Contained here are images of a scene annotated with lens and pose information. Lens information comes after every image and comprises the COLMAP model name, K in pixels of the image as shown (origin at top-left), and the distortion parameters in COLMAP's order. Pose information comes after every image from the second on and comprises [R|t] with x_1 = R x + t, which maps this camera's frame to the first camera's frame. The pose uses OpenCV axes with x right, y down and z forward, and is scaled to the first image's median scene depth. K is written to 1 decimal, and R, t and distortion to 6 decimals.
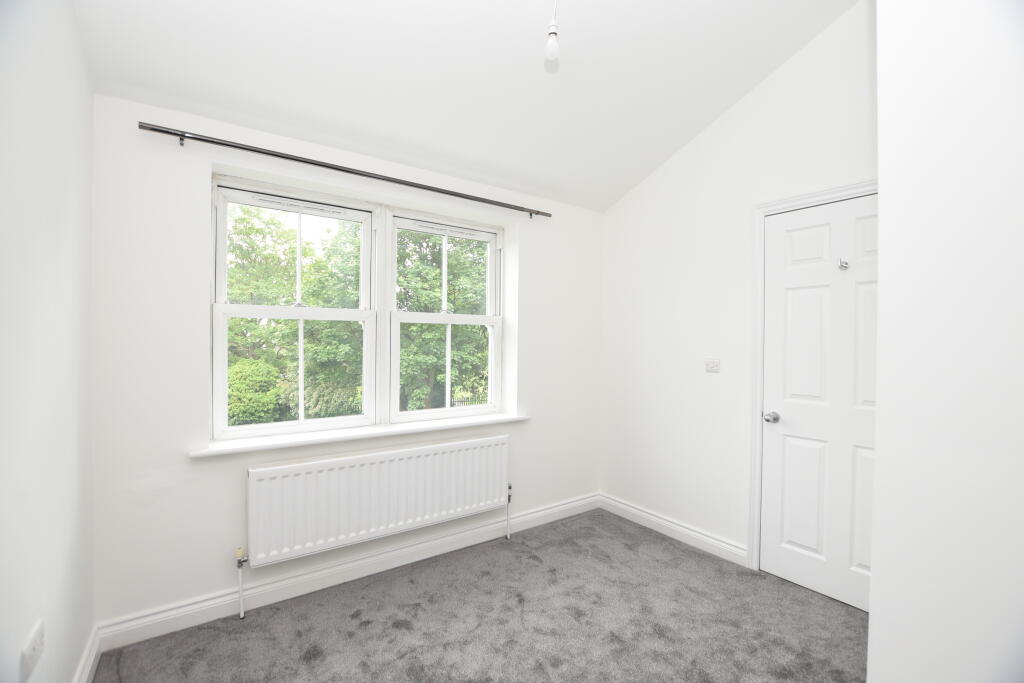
lens RADIAL K [[452.2, 0, 515.3], [0, 452.2, 344.6], [0, 0, 1]] dist [-0.022884, 0.000117]
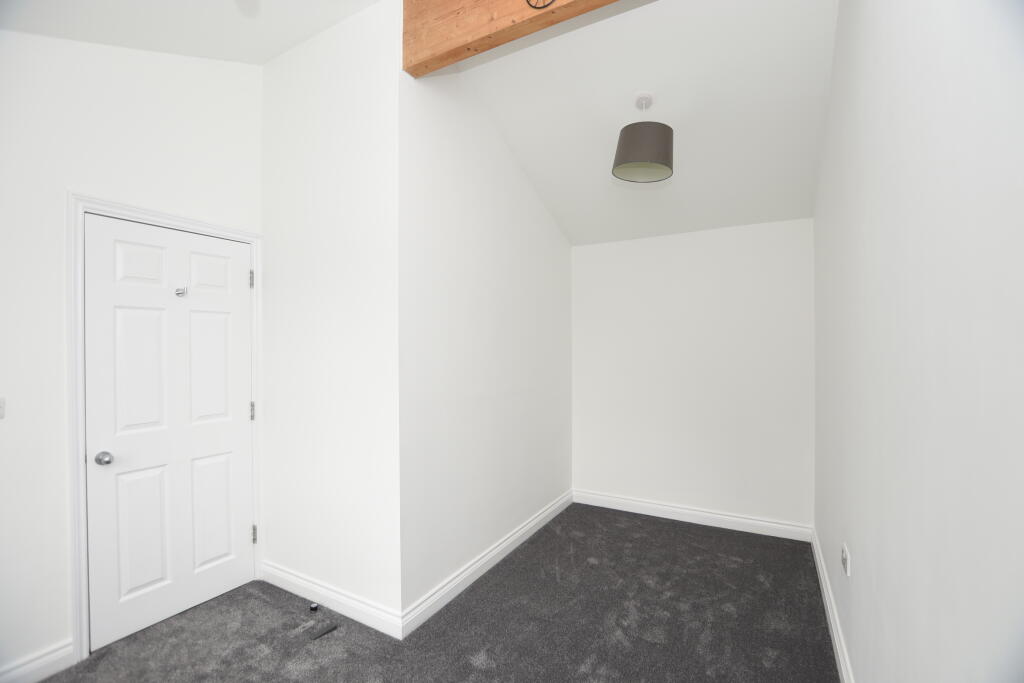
lens RADIAL K [[452.2, 0, 515.3], [0, 452.2, 344.6], [0, 0, 1]] dist [-0.022884, 0.000117]
pose [[-0.411296, 0.004527, 0.911491, -0.505051], [0.015413, 0.999879, 0.001989, -0.039865], [-0.911372, 0.014866, -0.411316, 0.650110]]
